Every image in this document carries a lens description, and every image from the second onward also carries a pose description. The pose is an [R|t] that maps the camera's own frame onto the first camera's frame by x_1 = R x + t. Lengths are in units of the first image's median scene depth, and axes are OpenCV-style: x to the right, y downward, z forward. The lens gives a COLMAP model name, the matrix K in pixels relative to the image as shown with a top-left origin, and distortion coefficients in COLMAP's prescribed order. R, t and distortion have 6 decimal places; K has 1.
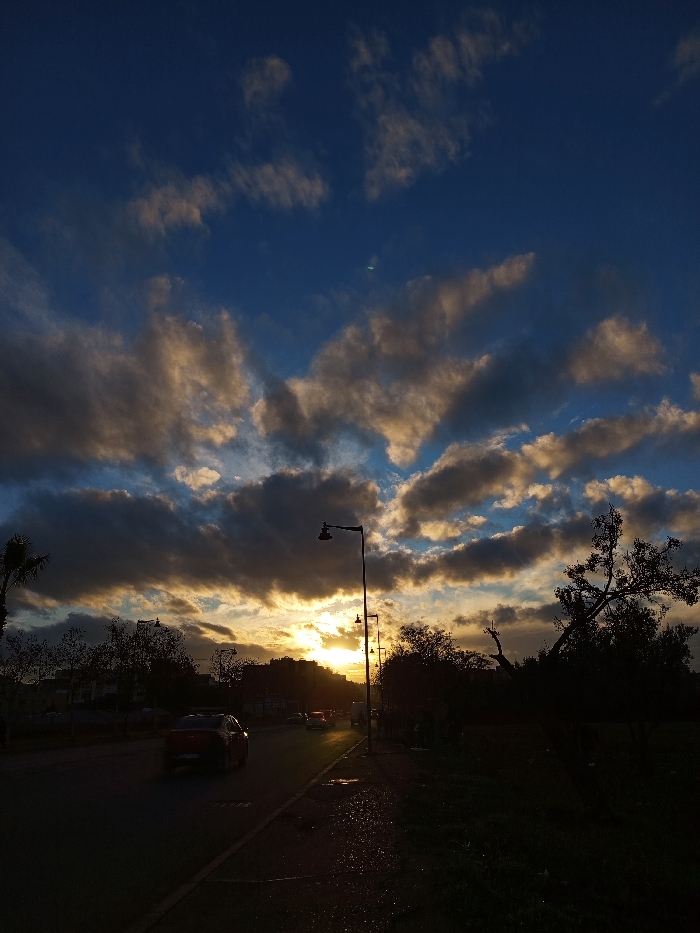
lens RADIAL K [[645.7, 0, 350.0], [0, 645.7, 466.5], [0, 0, 1]] dist [0.044522, -0.035061]
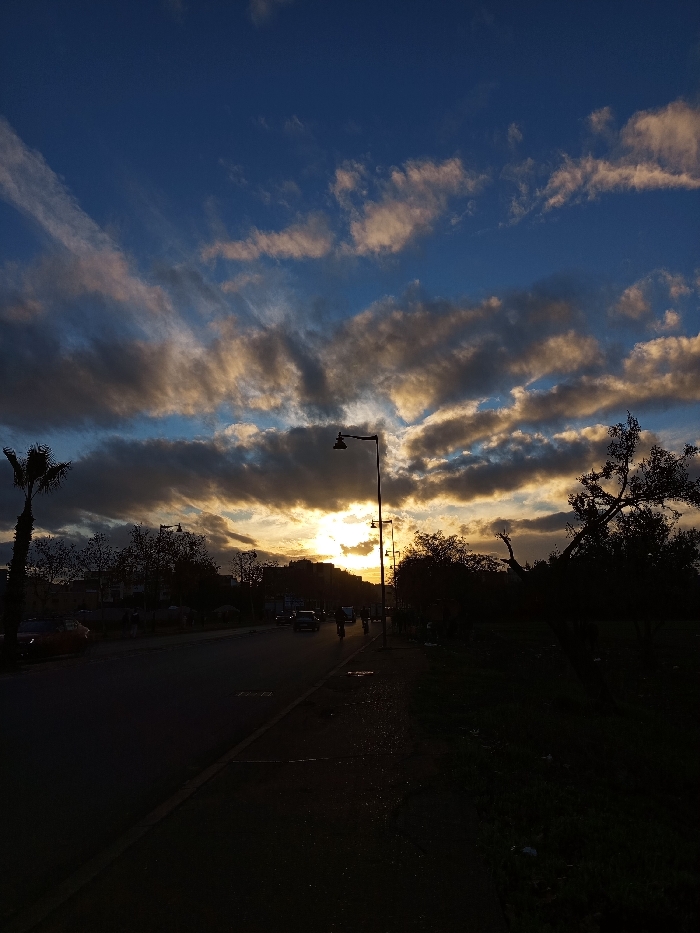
lens RADIAL K [[641.3, 0, 350.0], [0, 641.3, 466.5], [0, 0, 1]] dist [0.087782, -0.092357]
pose [[0.999709, -0.001053, -0.024111, -0.001008], [0.004443, 0.990004, 0.140967, -0.074149], [0.023722, -0.141033, 0.989721, -0.198610]]
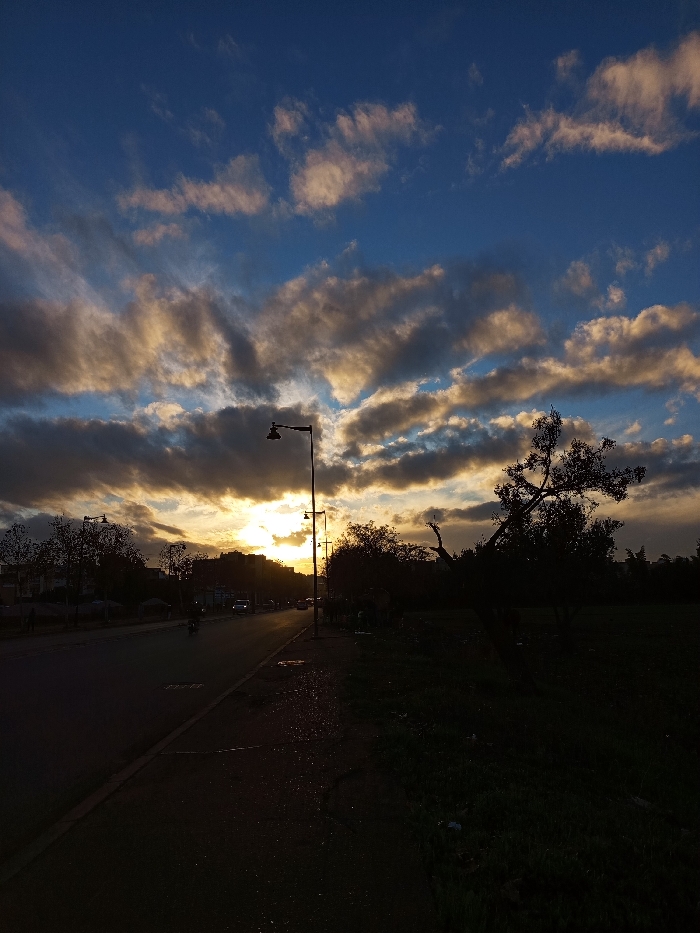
lens RADIAL K [[641.3, 0, 350.0], [0, 641.3, 466.5], [0, 0, 1]] dist [0.087782, -0.092357]
pose [[0.996789, 0.003913, 0.079978, -0.001595], [-0.016301, 0.987806, 0.154836, -0.057164], [-0.078397, -0.155642, 0.984698, -0.149251]]
